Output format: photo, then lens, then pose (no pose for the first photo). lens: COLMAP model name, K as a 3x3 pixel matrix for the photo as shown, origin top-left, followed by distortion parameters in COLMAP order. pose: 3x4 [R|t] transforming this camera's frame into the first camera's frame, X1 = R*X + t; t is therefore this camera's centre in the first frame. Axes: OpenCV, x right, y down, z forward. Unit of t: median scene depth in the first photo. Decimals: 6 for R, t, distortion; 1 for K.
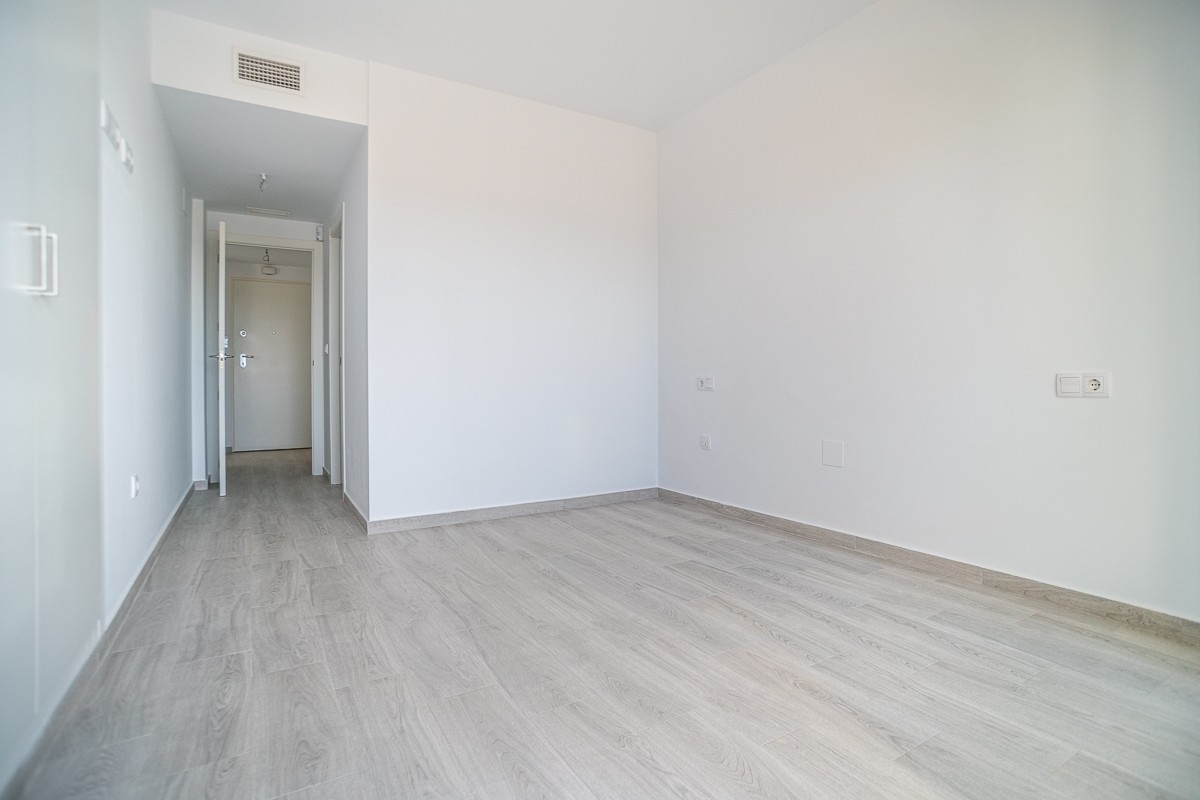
lens RADIAL K [[601.0, 0, 613.9], [0, 601.0, 374.3], [0, 0, 1]] dist [-0.065942, 0.032382]
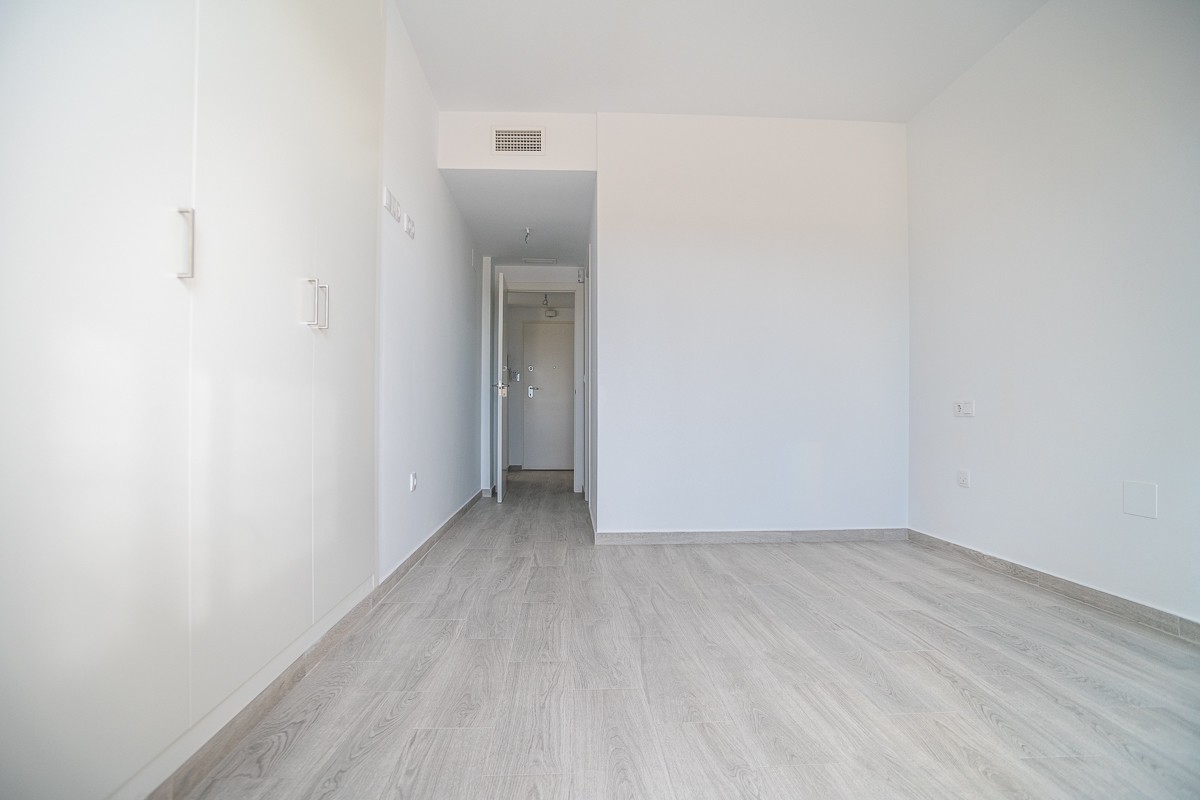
lens RADIAL K [[601.0, 0, 587.1], [0, 601.0, 403.0], [0, 0, 1]] dist [-0.065942, 0.032382]
pose [[0.871995, -0.000632, -0.489514, 0.154455], [-0.004603, 0.999944, -0.009492, 0.029362], [0.489493, 0.010530, 0.871944, 0.039917]]
